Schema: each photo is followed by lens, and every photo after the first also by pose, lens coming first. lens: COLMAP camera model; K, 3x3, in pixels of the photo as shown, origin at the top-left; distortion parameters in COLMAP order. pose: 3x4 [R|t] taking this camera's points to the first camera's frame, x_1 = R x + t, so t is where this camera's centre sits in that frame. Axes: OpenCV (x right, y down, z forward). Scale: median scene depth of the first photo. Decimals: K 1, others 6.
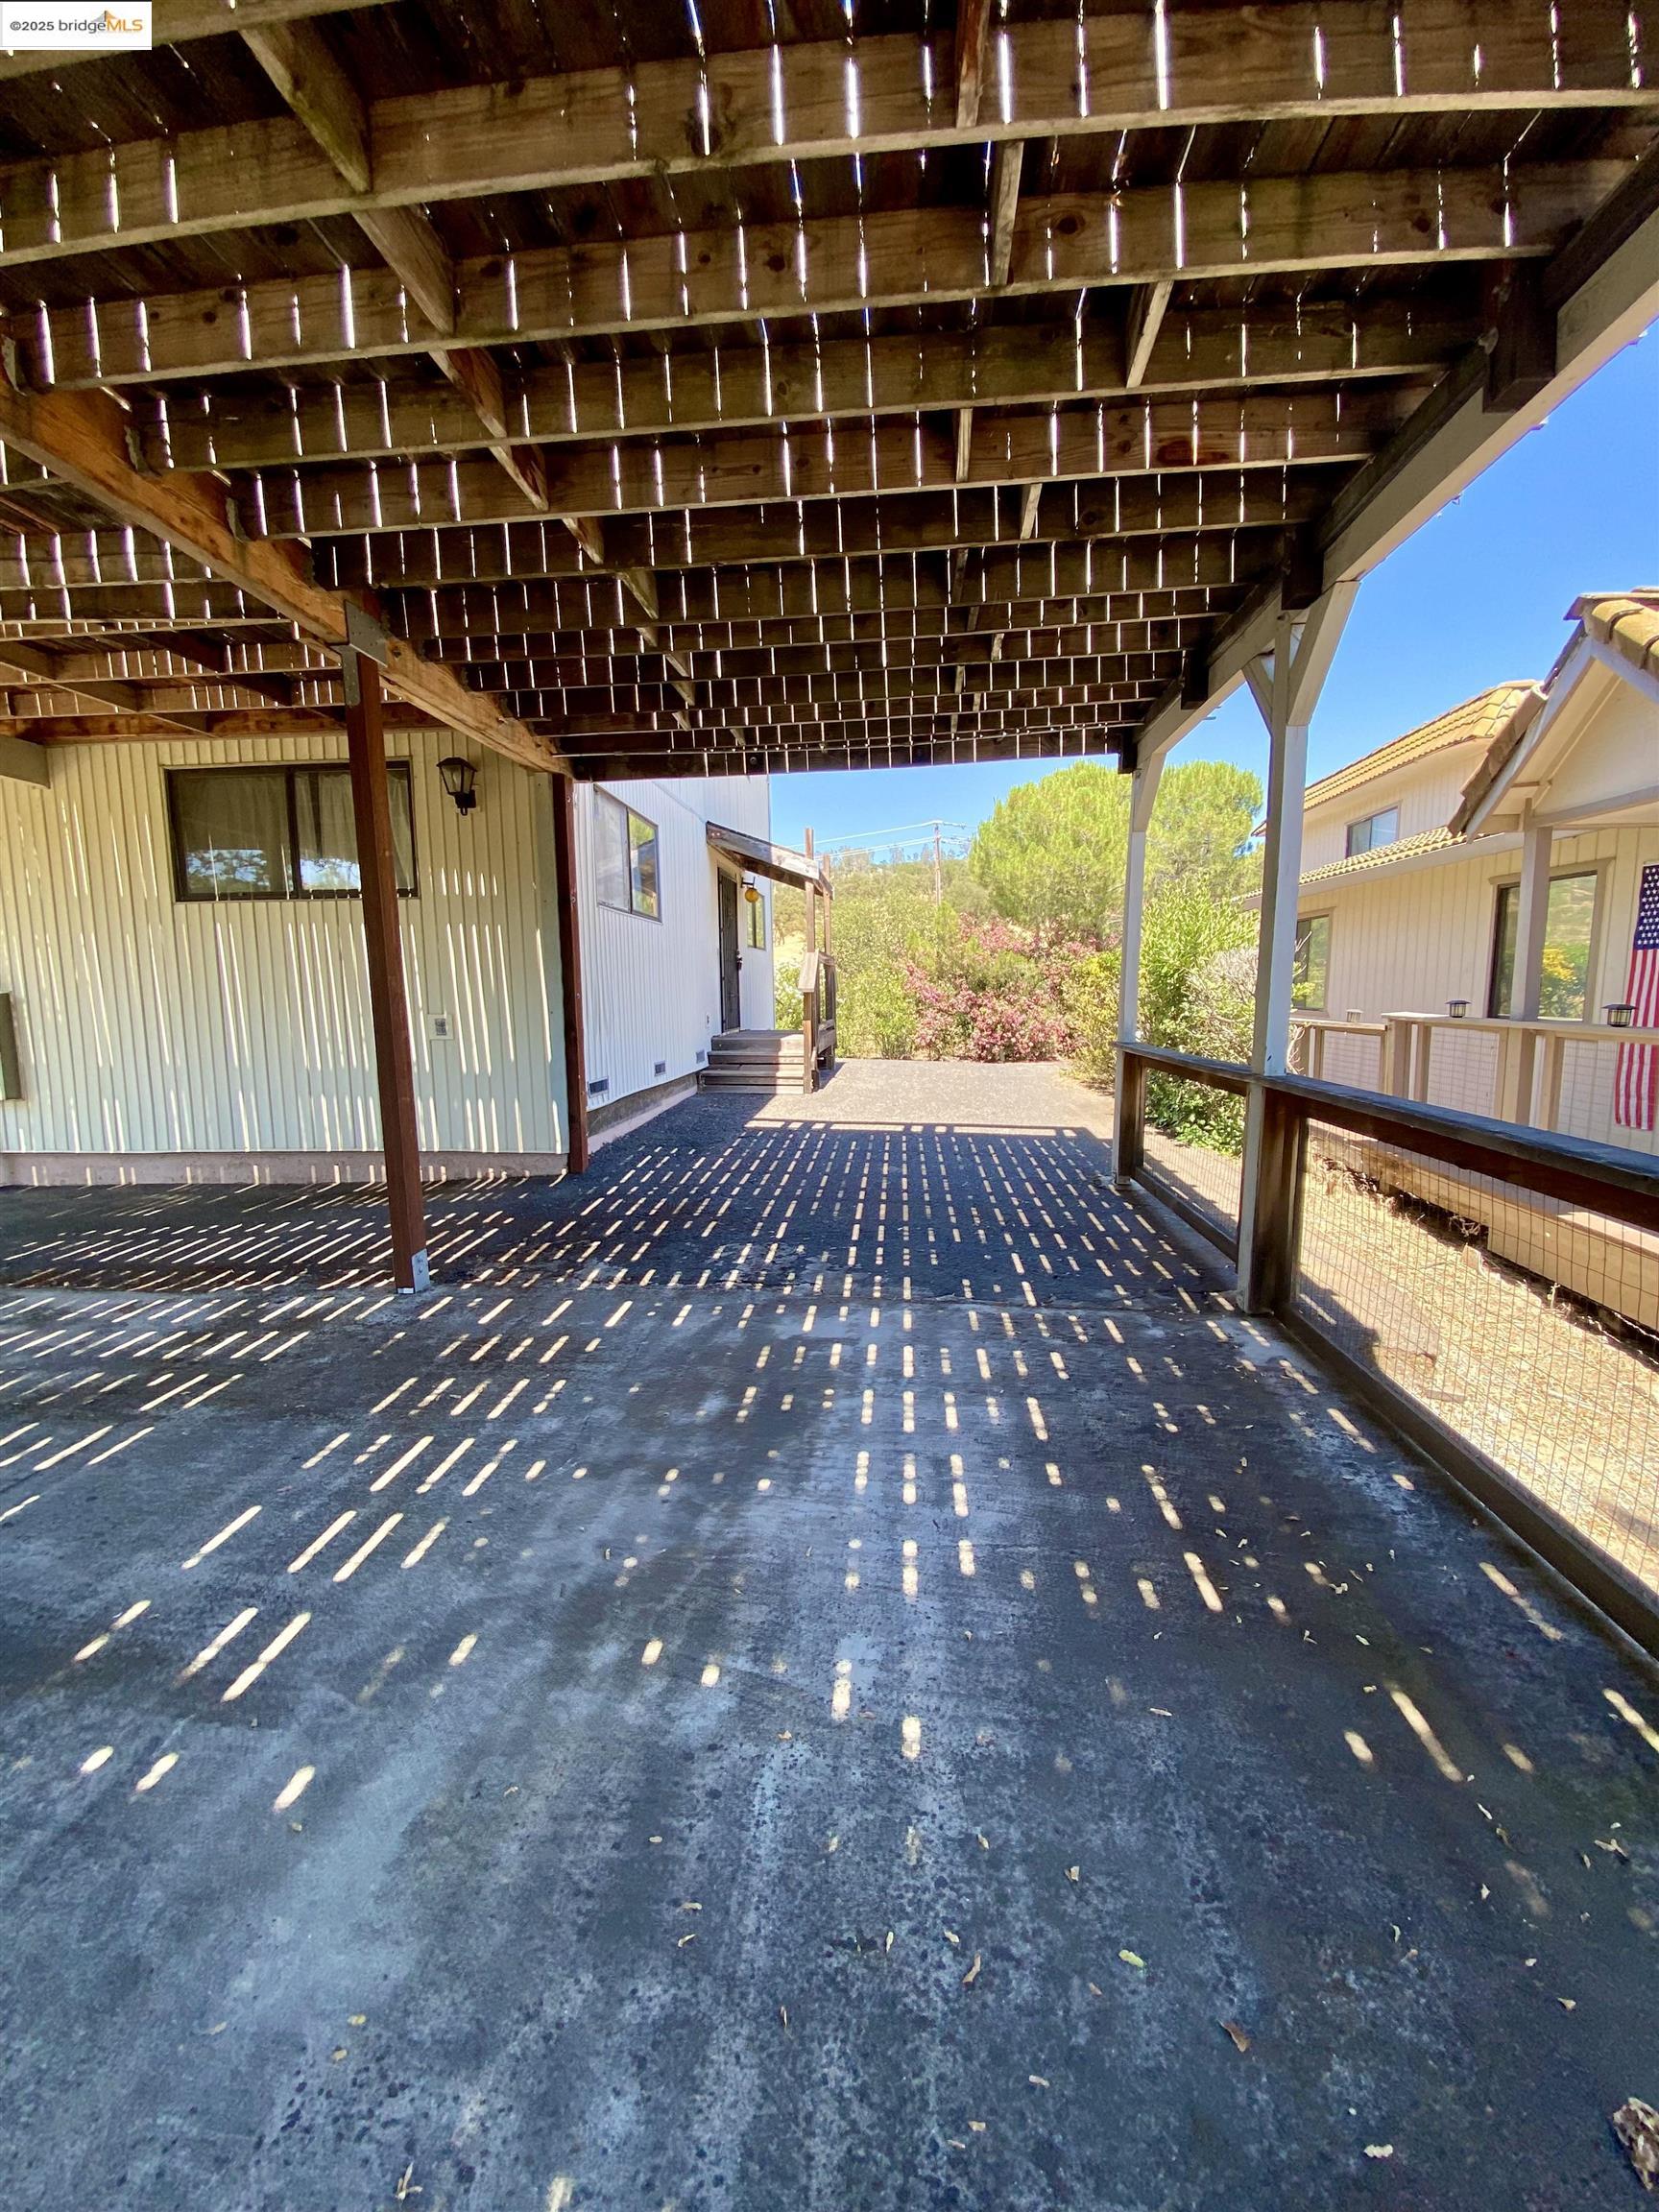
lens RADIAL K [[892.3, 0, 817.8], [0, 892.3, 1102.8], [0, 0, 1]] dist [0.000251, 0.000007]
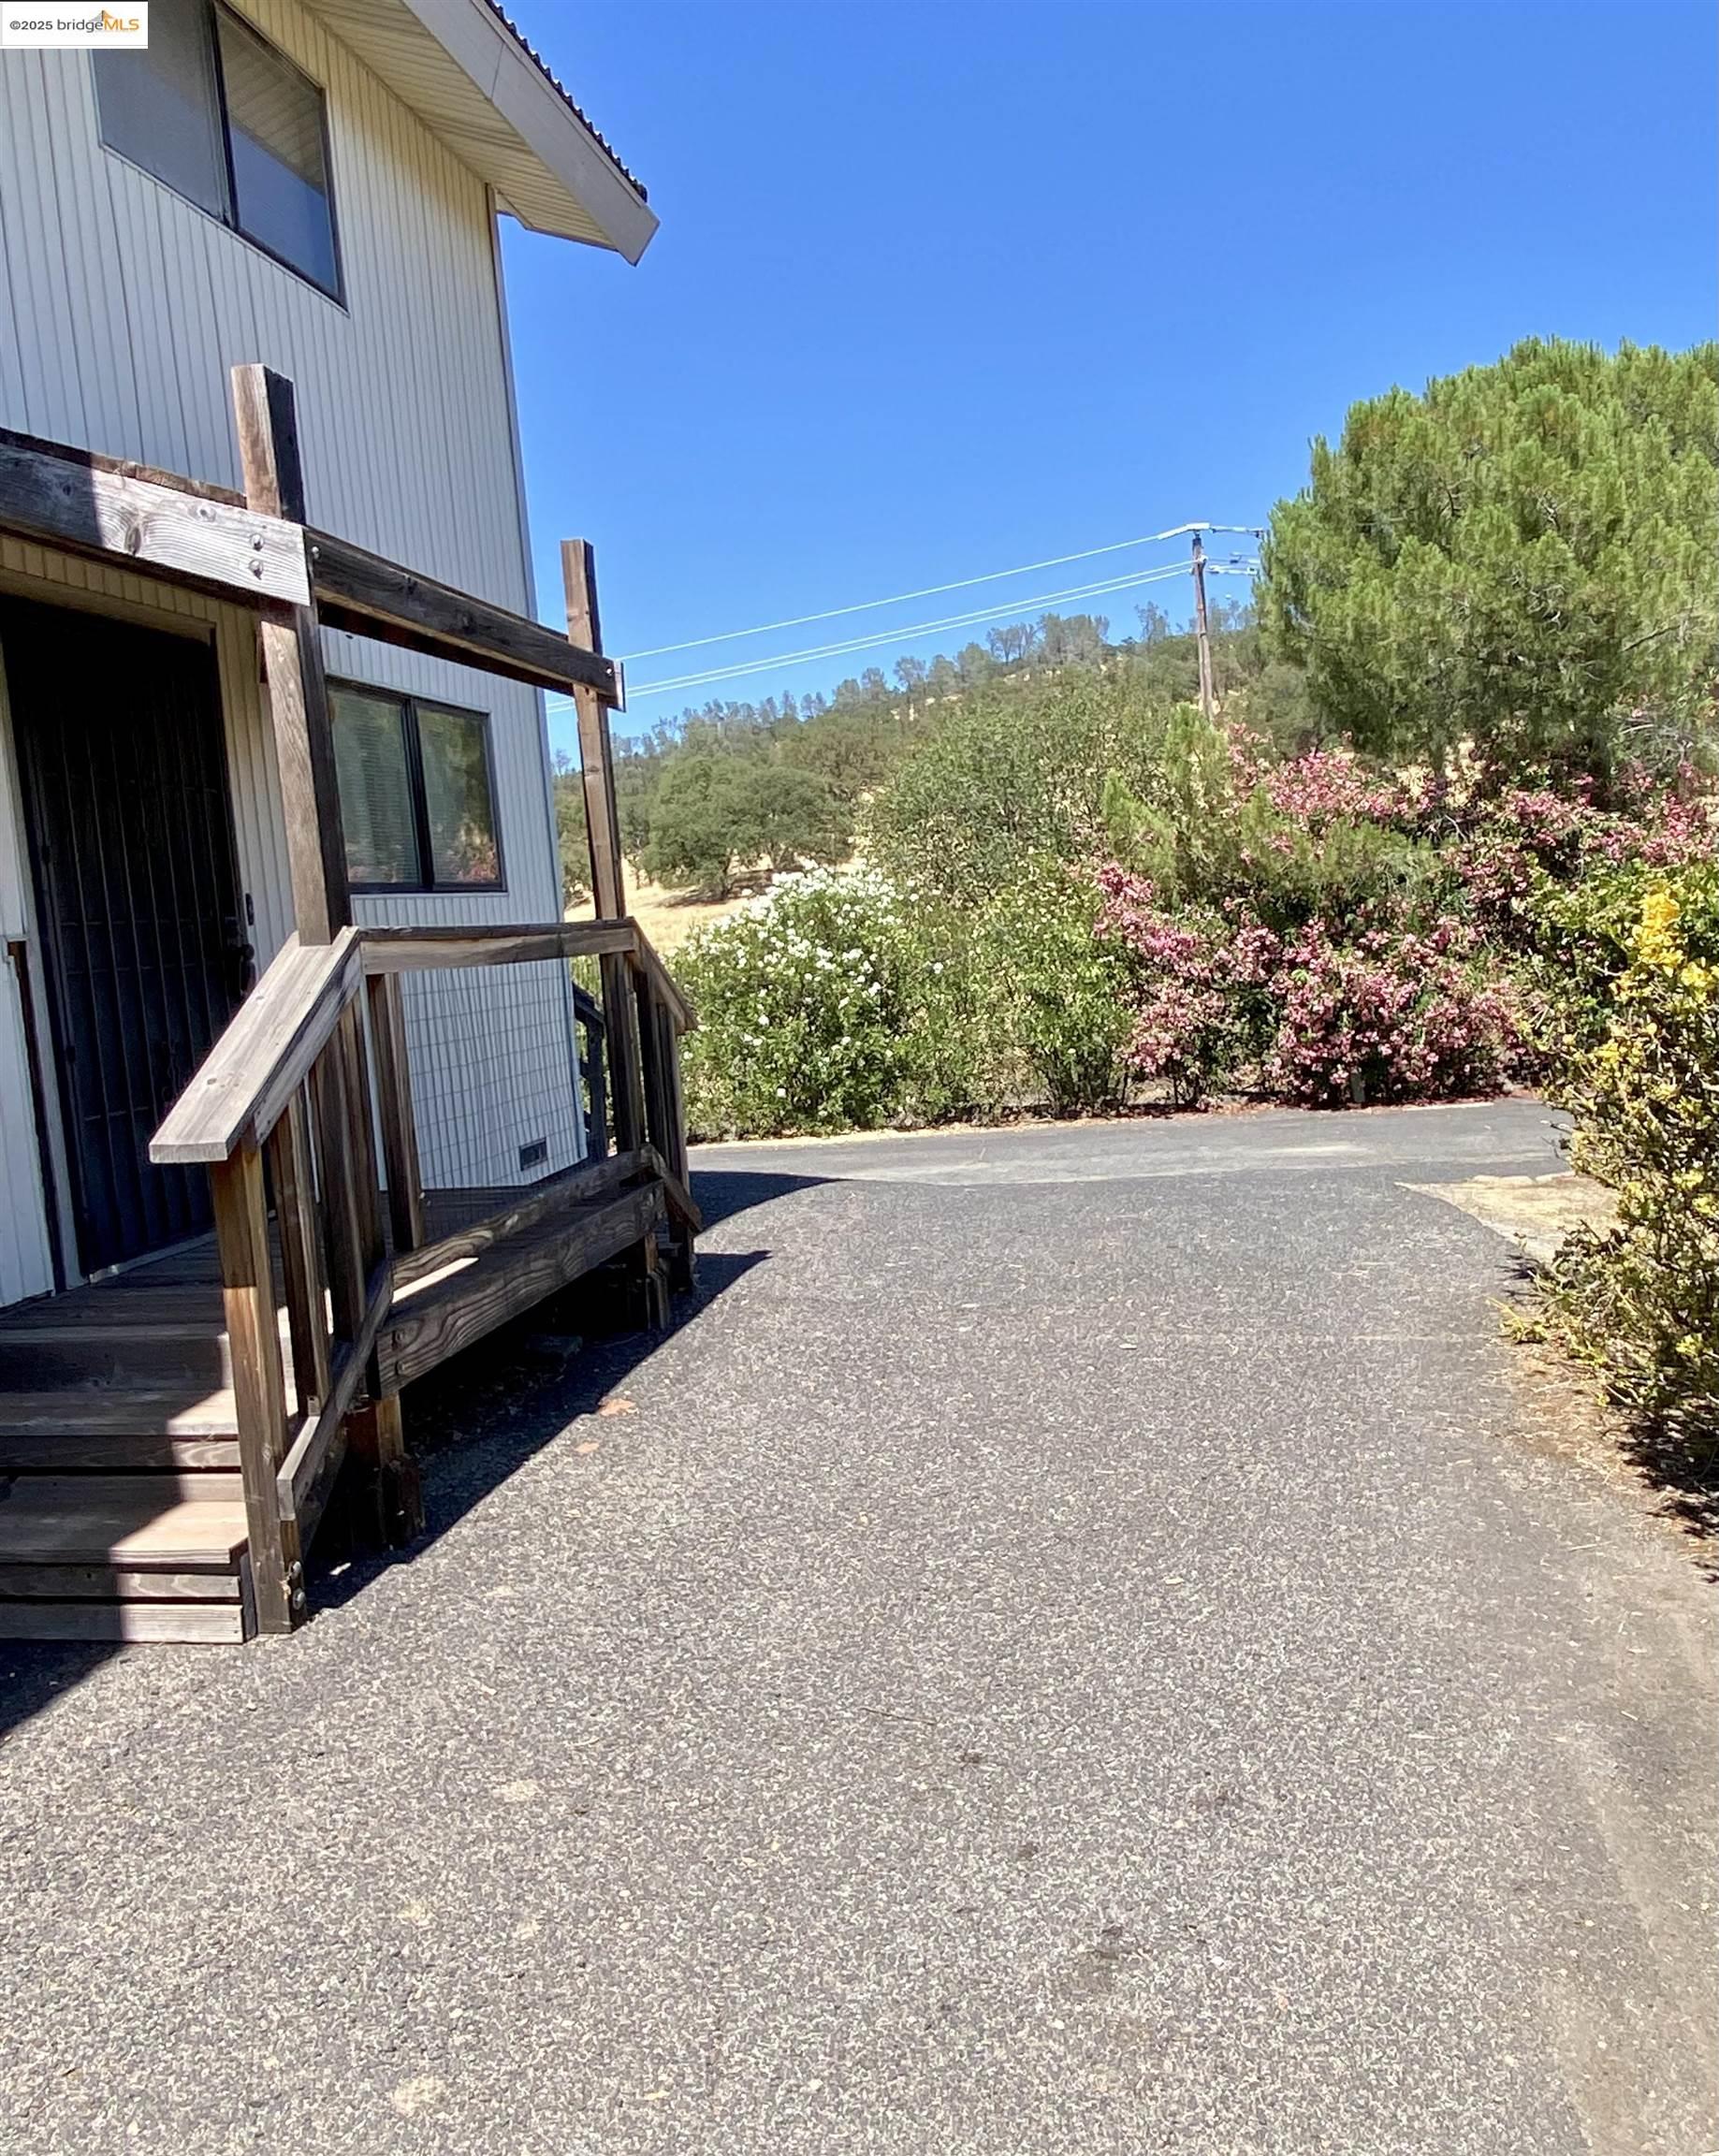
lens RADIAL K [[1726.6, 0, 862.2], [0, 1726.6, 1074.5], [0, 0, 1]] dist [0.014739, -0.000170]
pose [[0.994618, -0.042484, -0.094501, 0.063646], [0.039931, 0.998789, -0.028747, -0.046455], [0.095608, 0.024818, 0.995110, 0.231575]]
